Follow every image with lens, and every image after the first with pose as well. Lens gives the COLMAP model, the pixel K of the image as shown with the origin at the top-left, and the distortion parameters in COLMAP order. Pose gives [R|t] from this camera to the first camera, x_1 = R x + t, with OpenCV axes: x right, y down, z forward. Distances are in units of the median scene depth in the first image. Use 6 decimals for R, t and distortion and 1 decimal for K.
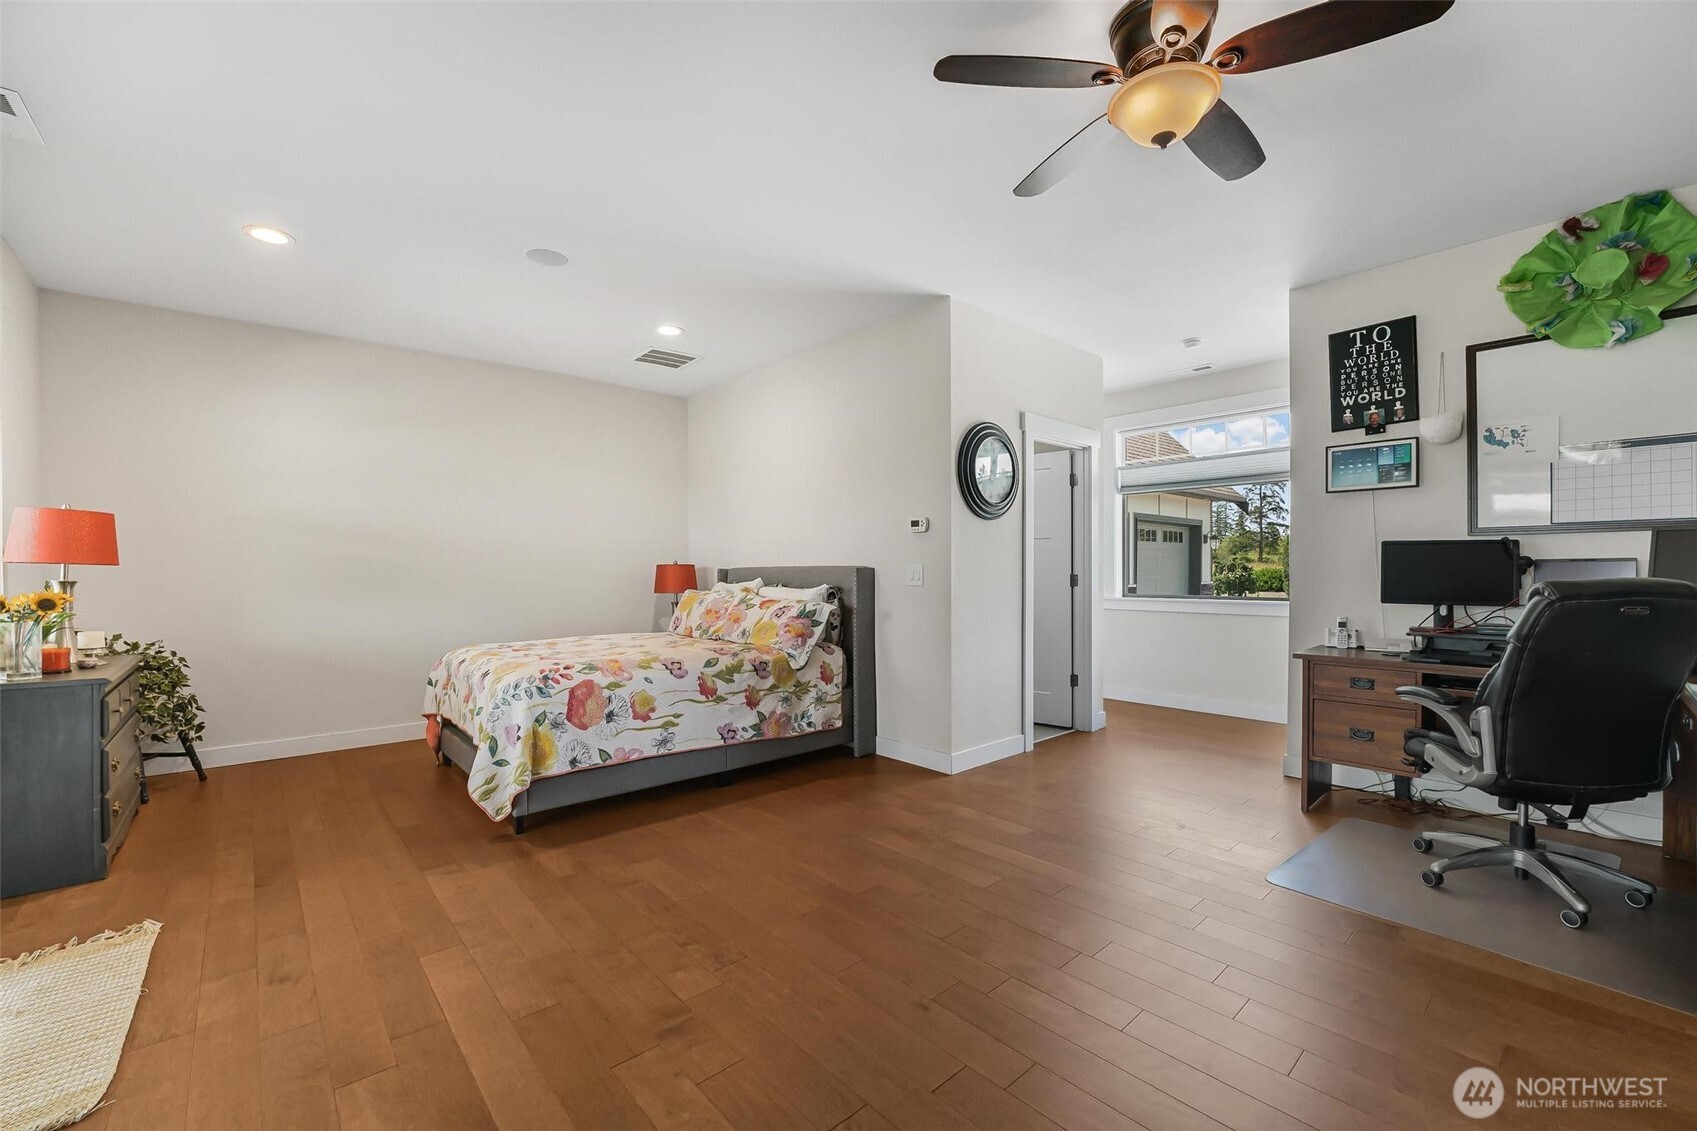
lens RADIAL K [[674.6, 0, 847.1], [0, 674.6, 570.5], [0, 0, 1]] dist [-0.013162, -0.000221]
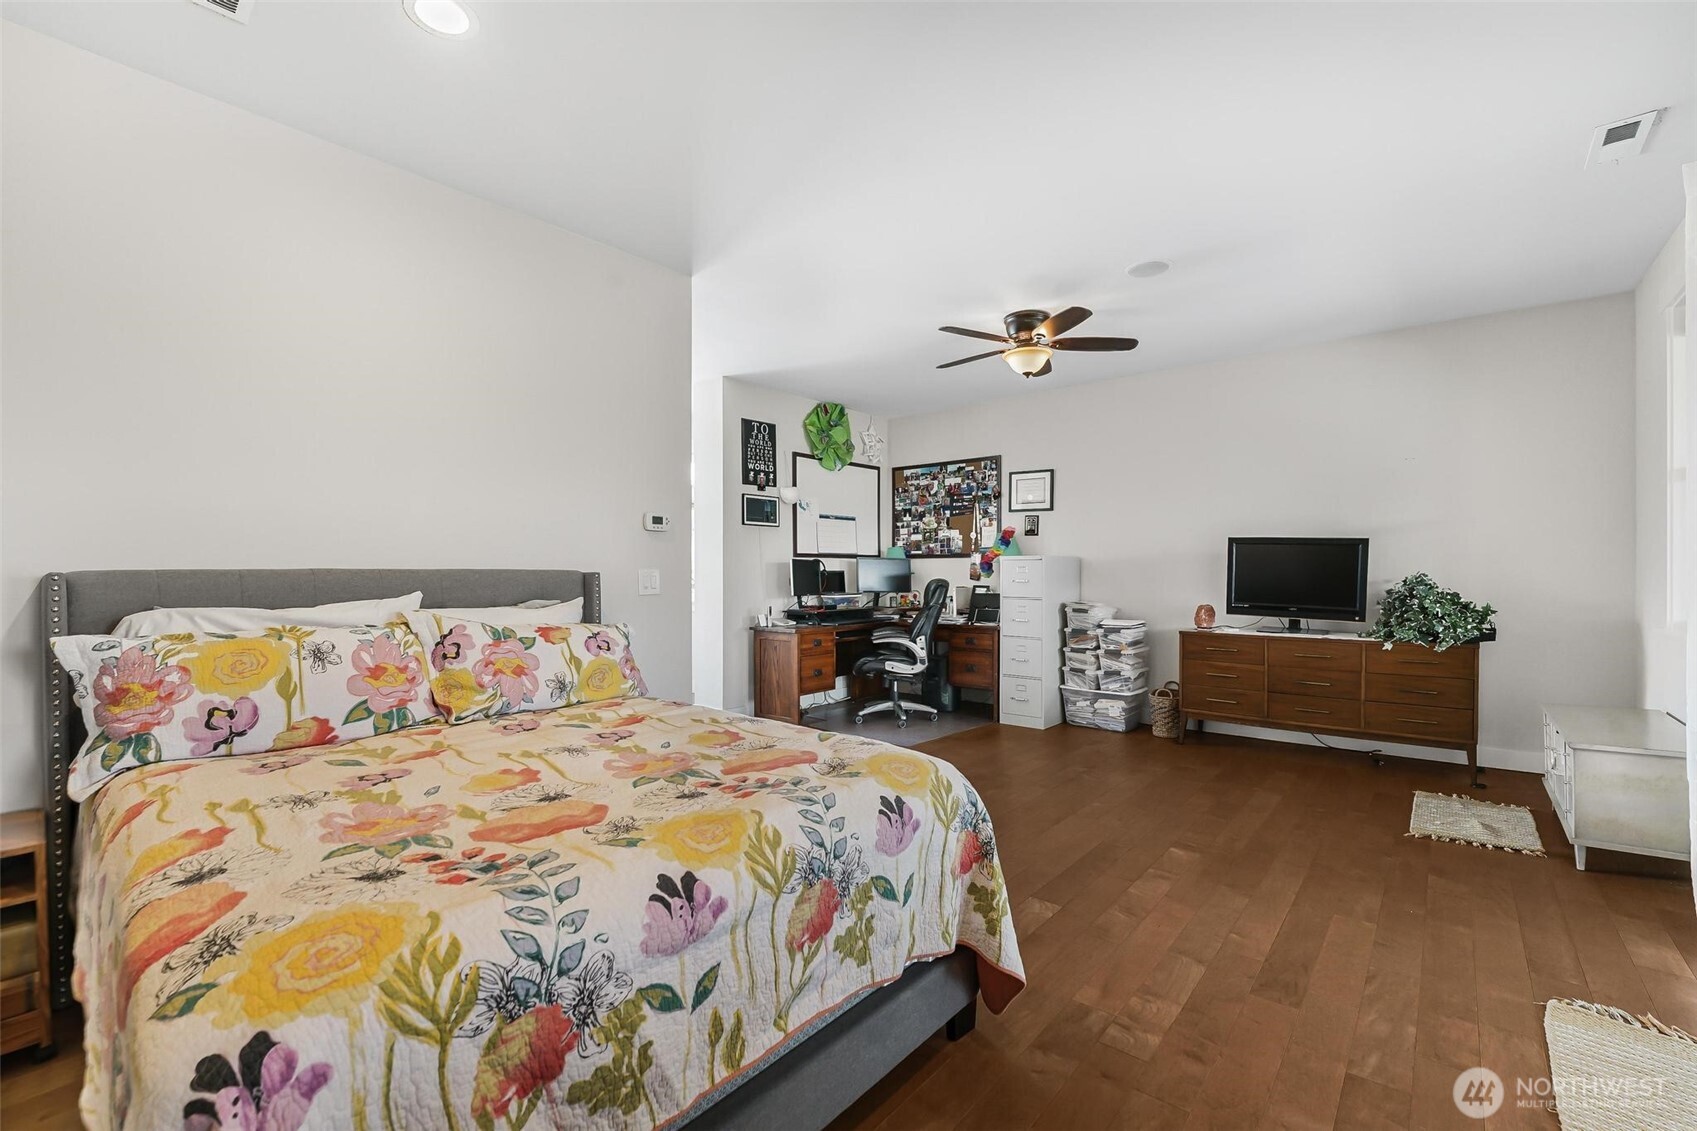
lens RADIAL K [[729.9, 0, 847.4], [0, 729.9, 573.9], [0, 0, 1]] dist [0.017295, 0.000225]
pose [[-0.133019, 0.001807, 0.991112, -0.948142], [-0.004691, 0.999986, -0.002453, -0.002701], [-0.991102, -0.004976, -0.133009, 1.013253]]
